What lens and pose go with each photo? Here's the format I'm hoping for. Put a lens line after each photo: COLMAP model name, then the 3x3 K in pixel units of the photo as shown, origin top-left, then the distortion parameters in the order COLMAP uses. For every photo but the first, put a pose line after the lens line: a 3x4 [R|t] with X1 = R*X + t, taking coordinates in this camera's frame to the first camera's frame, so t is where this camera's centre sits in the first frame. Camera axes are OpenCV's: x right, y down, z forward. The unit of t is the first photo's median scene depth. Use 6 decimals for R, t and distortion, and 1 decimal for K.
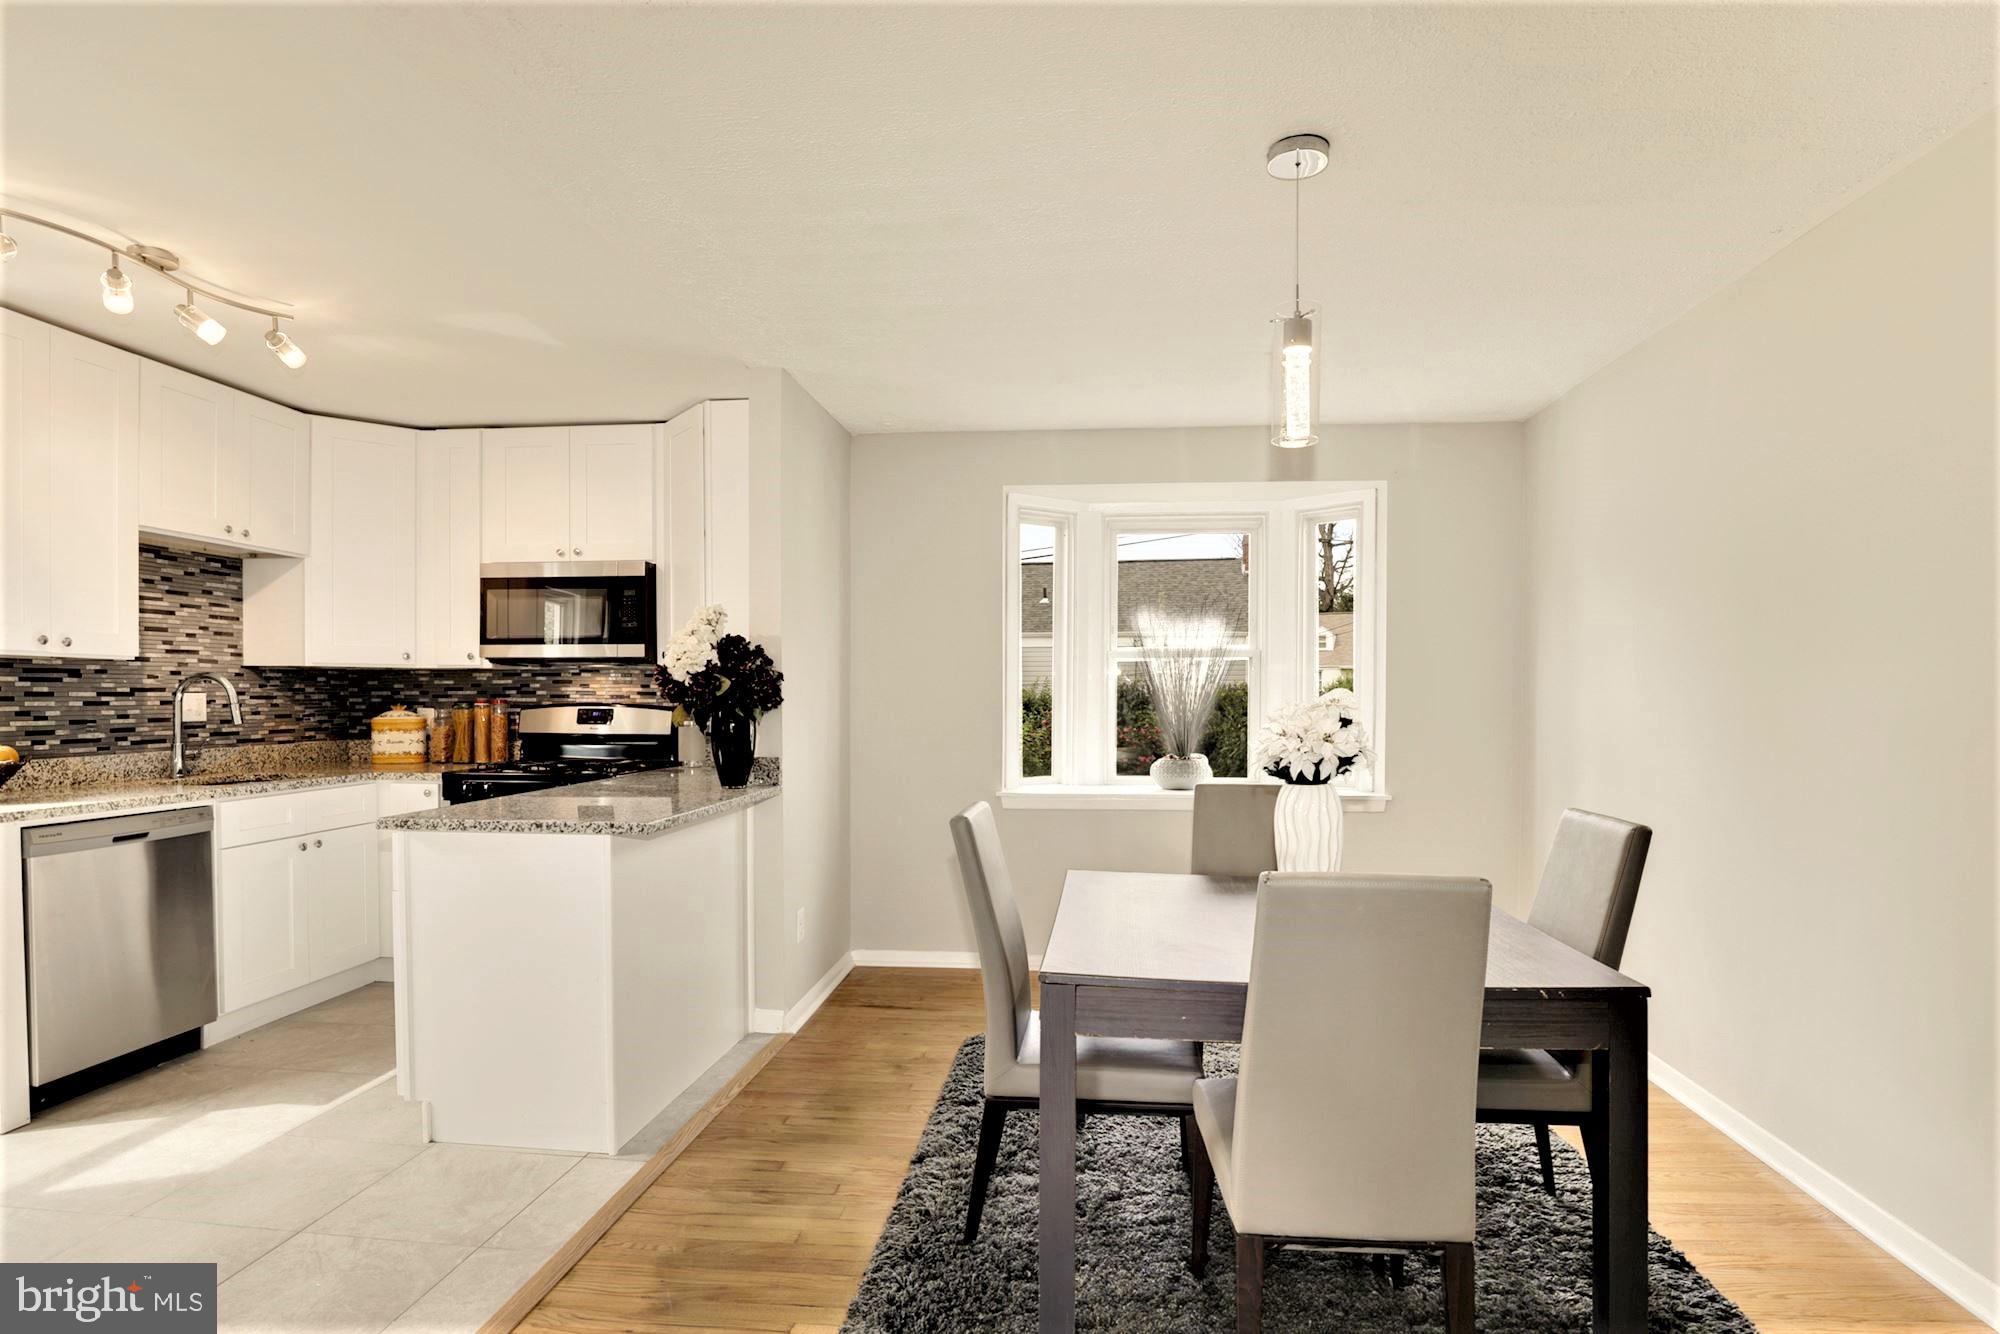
lens RADIAL K [[959.7, 0, 1031.0], [0, 959.7, 704.5], [0, 0, 1]] dist [-0.021870, 0.001624]
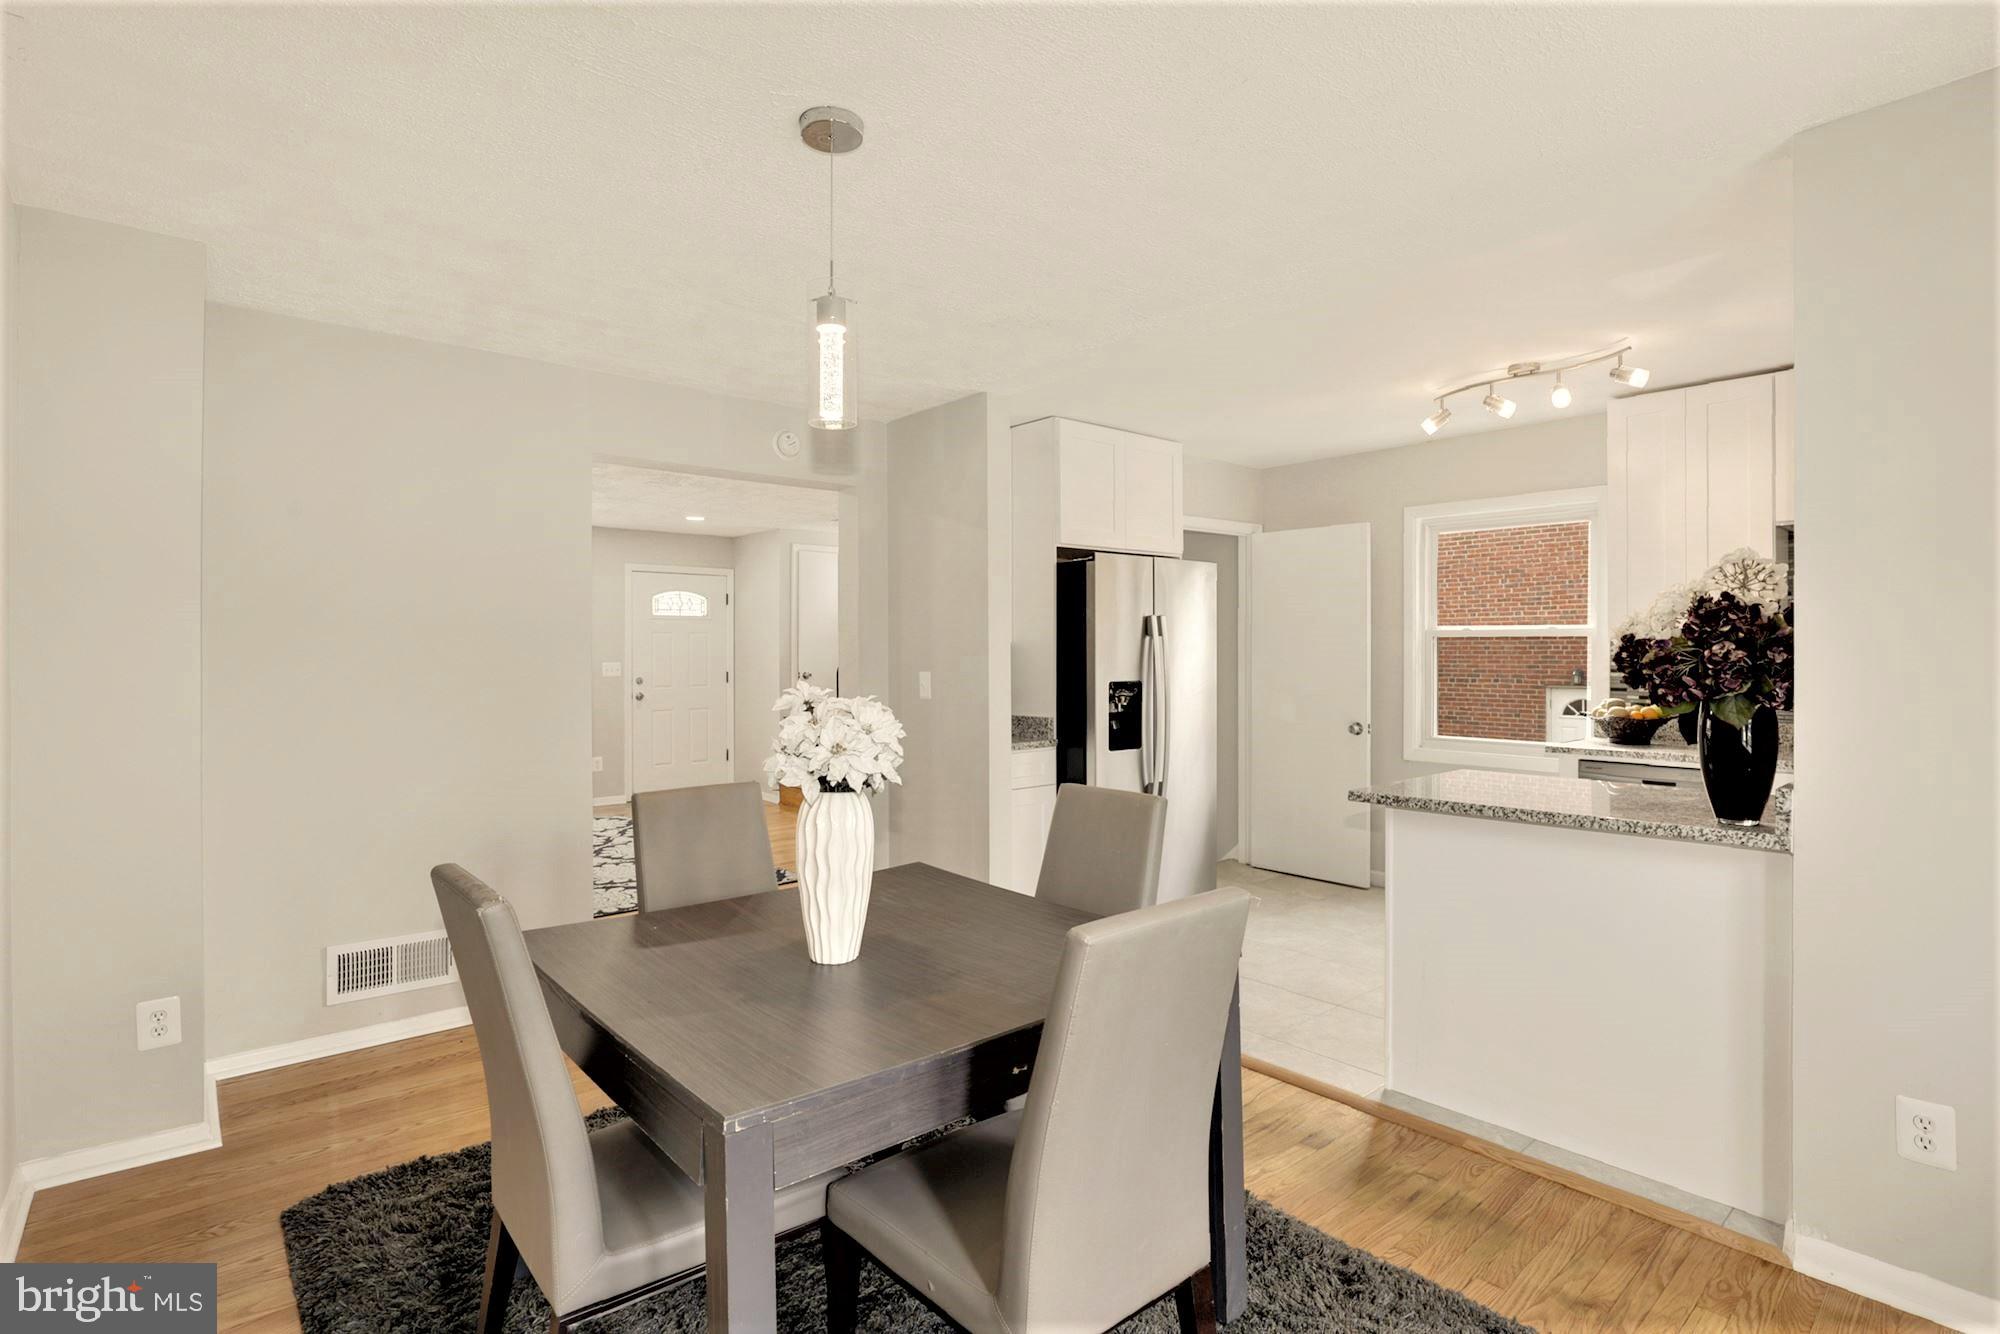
lens RADIAL K [[959.7, 0, 1007.2], [0, 959.7, 668.1], [0, 0, 1]] dist [-0.021870, 0.001624]
pose [[-0.684368, 0.010399, -0.729062, 0.499701], [-0.008325, 0.999722, 0.022074, -0.030124], [0.729089, 0.021176, -0.684091, 1.045401]]
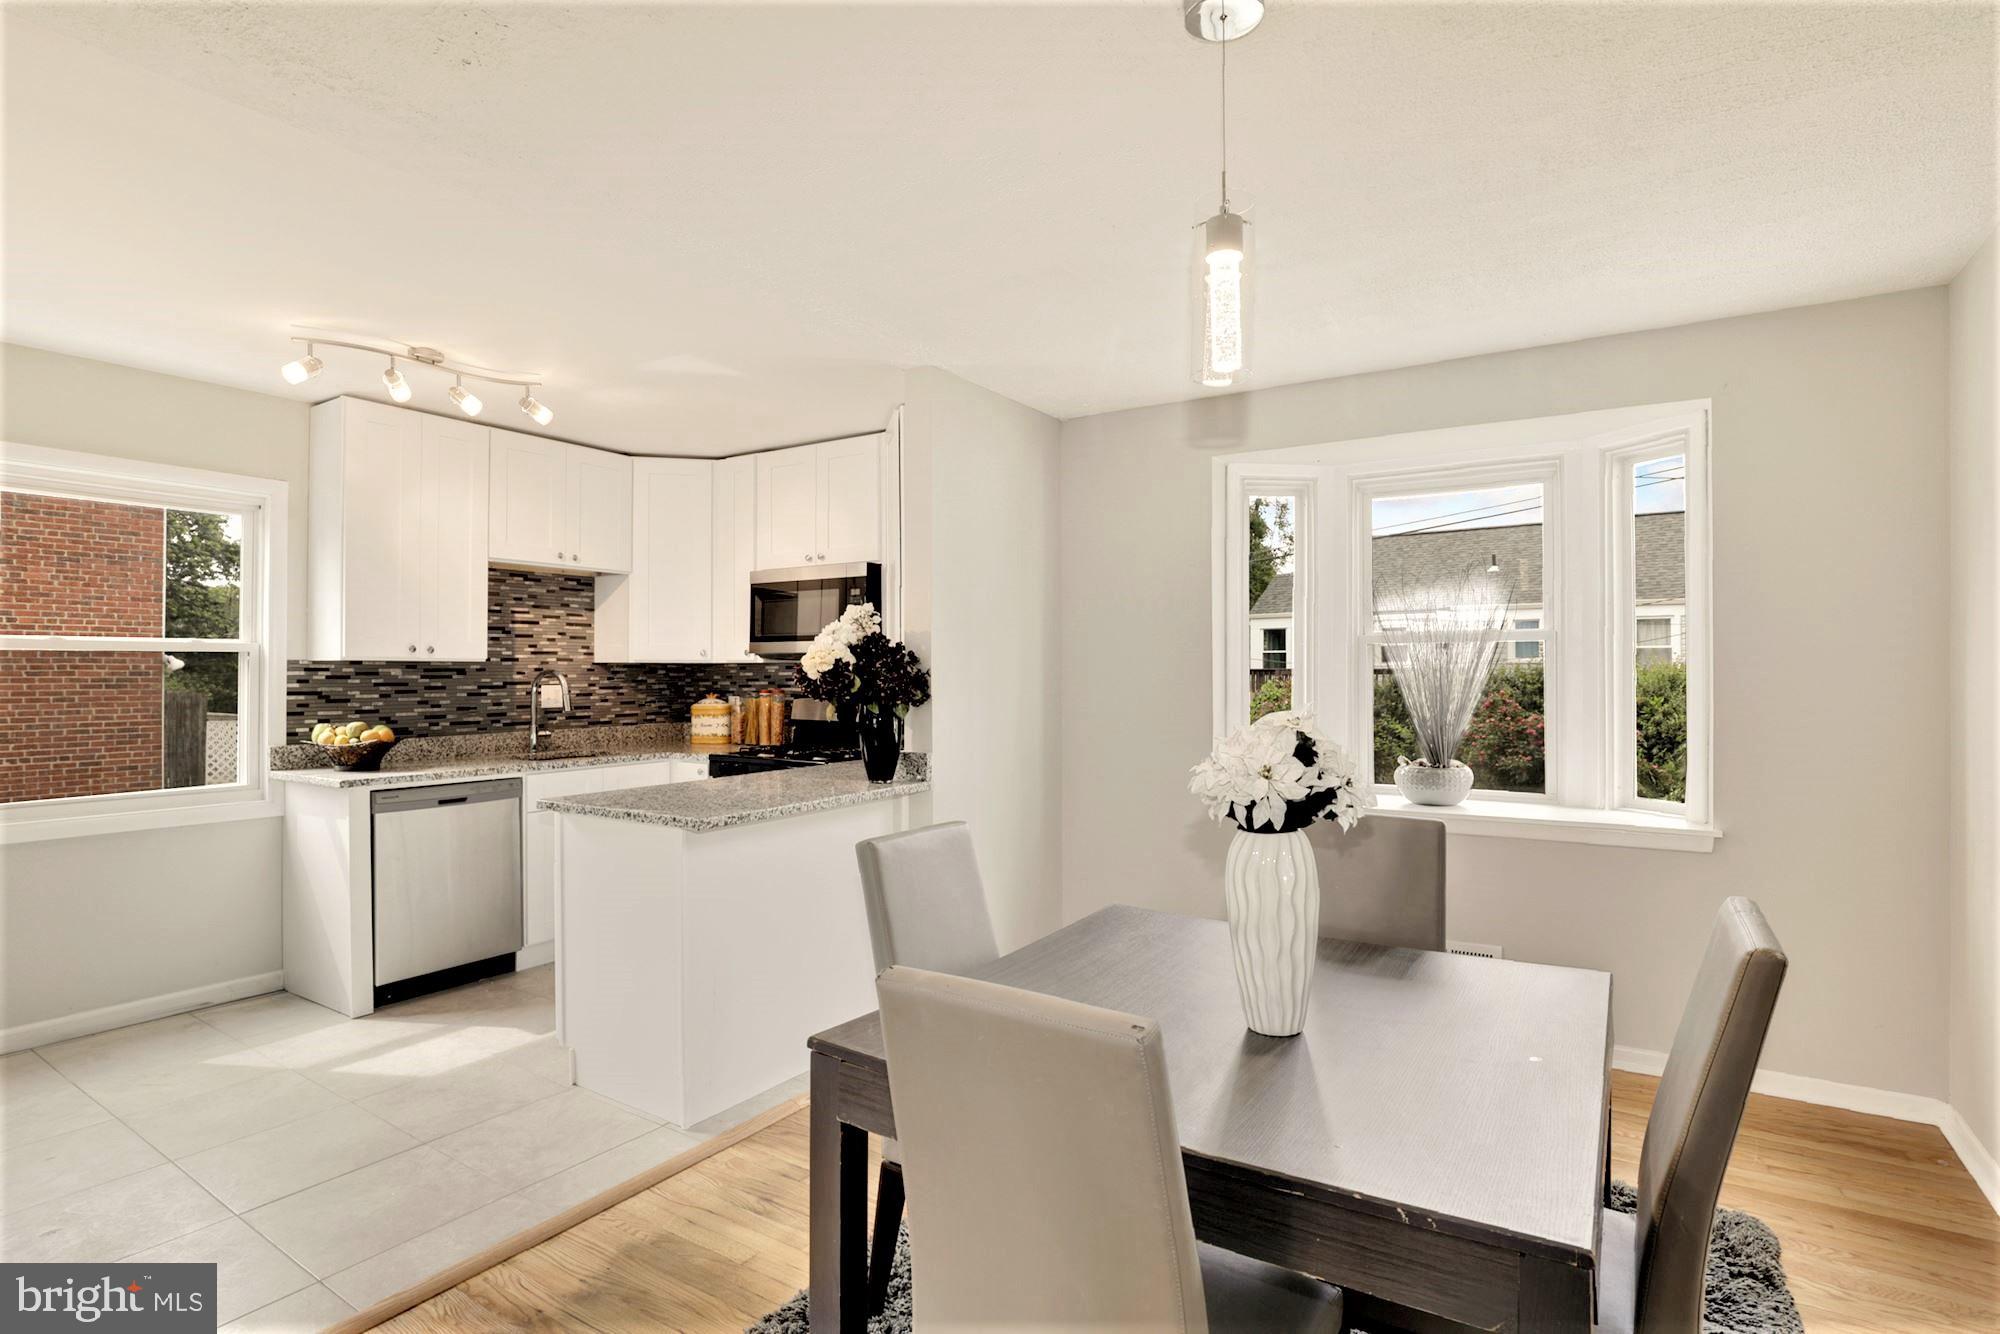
lens RADIAL K [[959.7, 0, 1027.0], [0, 959.7, 660.9], [0, 0, 1]] dist [-0.021870, 0.001624]
pose [[0.893202, -0.007731, -0.449590, 0.286525], [-0.002069, 0.999771, -0.021303, -0.021000], [0.449652, 0.019958, 0.892981, 0.156255]]
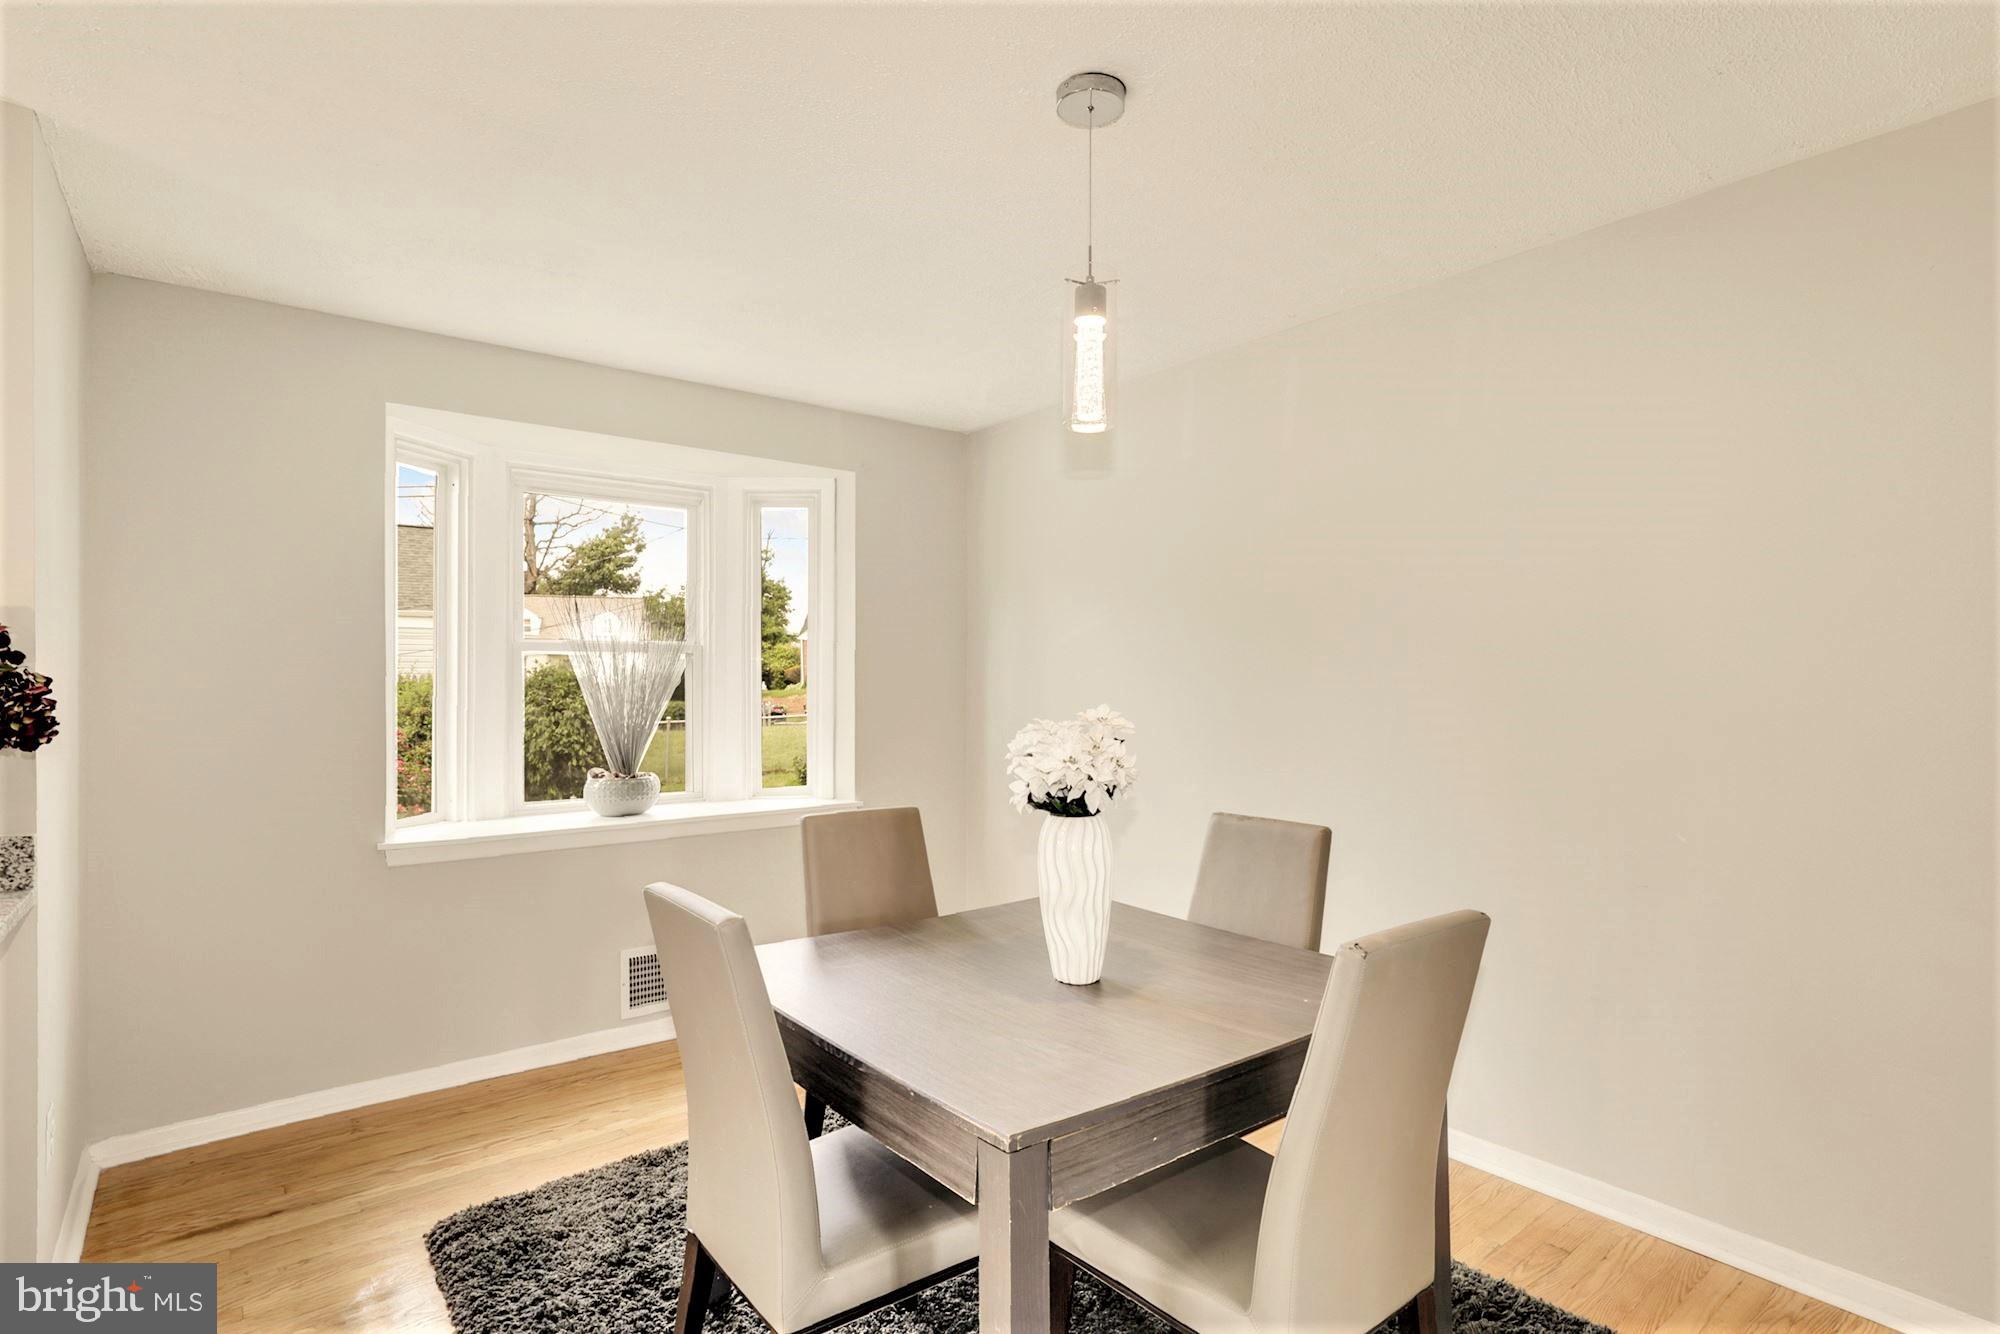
lens RADIAL K [[959.7, 0, 1007.7], [0, 959.7, 681.8], [0, 0, 1]] dist [-0.021870, 0.001624]
pose [[0.722897, -0.005371, 0.690935, -0.230260], [0.012319, 0.999911, -0.005116, -0.021777], [-0.690846, 0.012210, 0.722899, 0.252302]]
